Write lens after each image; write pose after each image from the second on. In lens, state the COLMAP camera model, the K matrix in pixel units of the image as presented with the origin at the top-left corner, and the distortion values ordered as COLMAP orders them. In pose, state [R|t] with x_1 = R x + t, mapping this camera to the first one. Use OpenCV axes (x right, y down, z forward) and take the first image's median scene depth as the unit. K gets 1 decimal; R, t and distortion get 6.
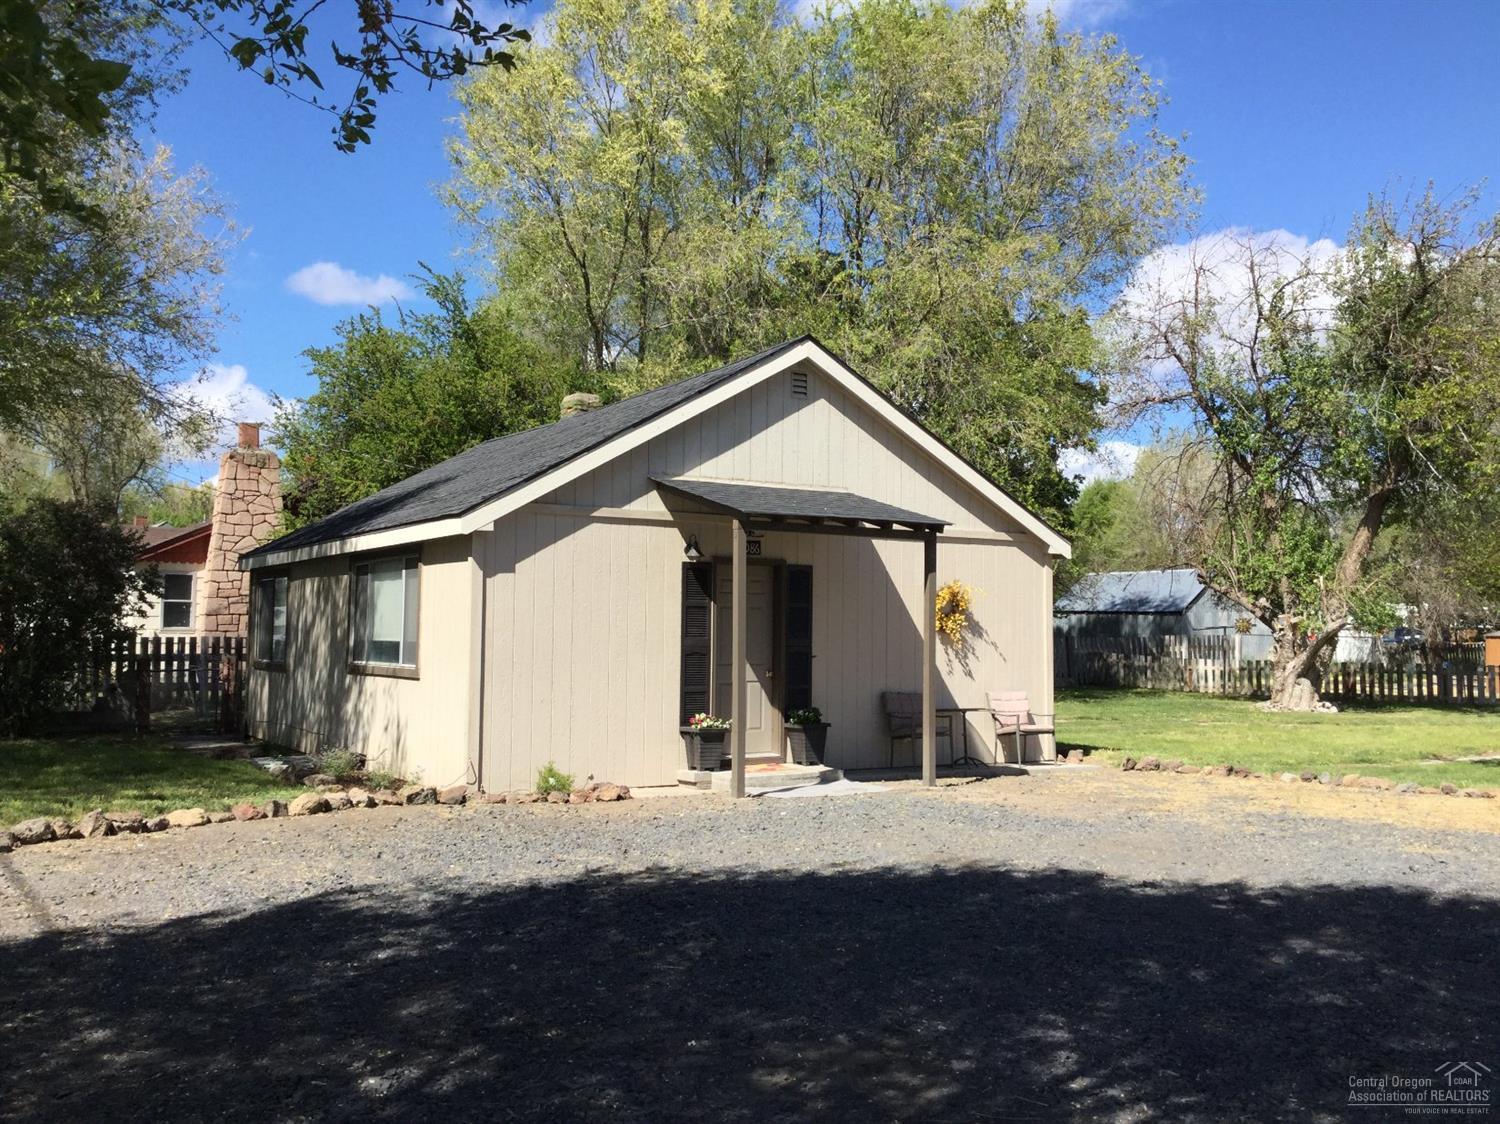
lens RADIAL K [[1338.1, 0, 752.0], [0, 1338.1, 584.1], [0, 0, 1]] dist [0.150114, -0.289946]
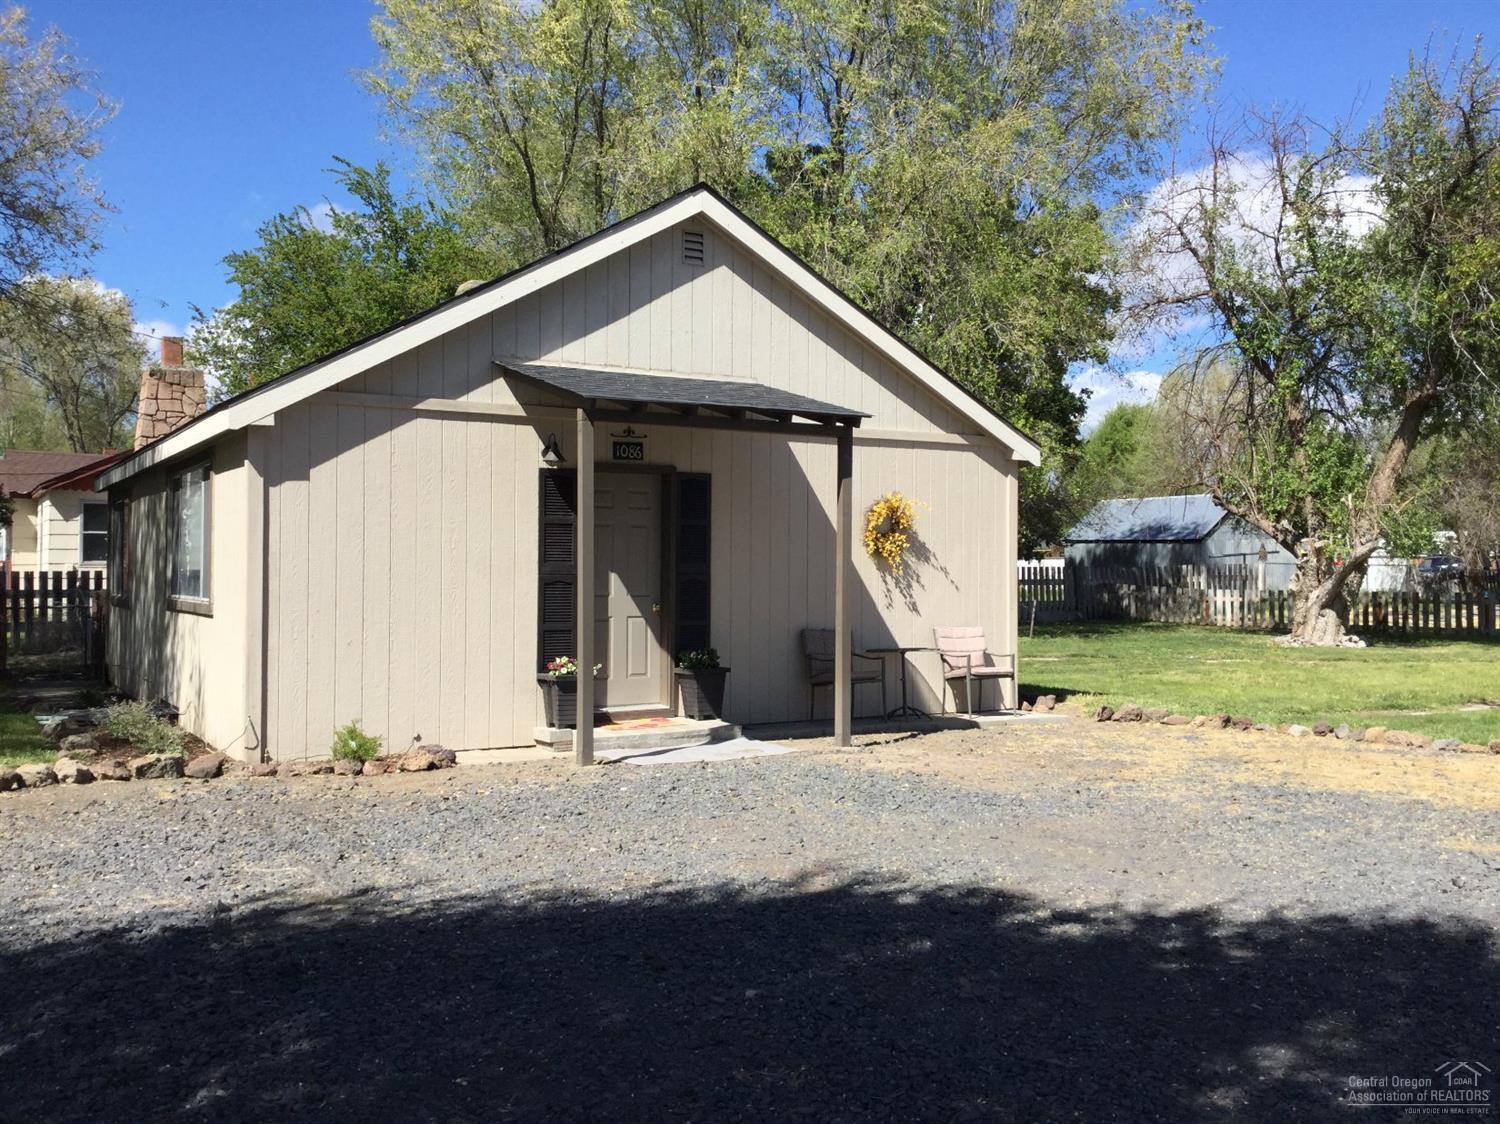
lens RADIAL K [[1338.1, 0, 752.0], [0, 1338.1, 584.1], [0, 0, 1]] dist [0.150114, -0.289946]
pose [[0.999752, -0.005973, -0.021435, 0.078348], [0.006984, 0.998851, 0.047408, 0.013031], [0.021127, -0.047546, 0.998646, 0.169519]]
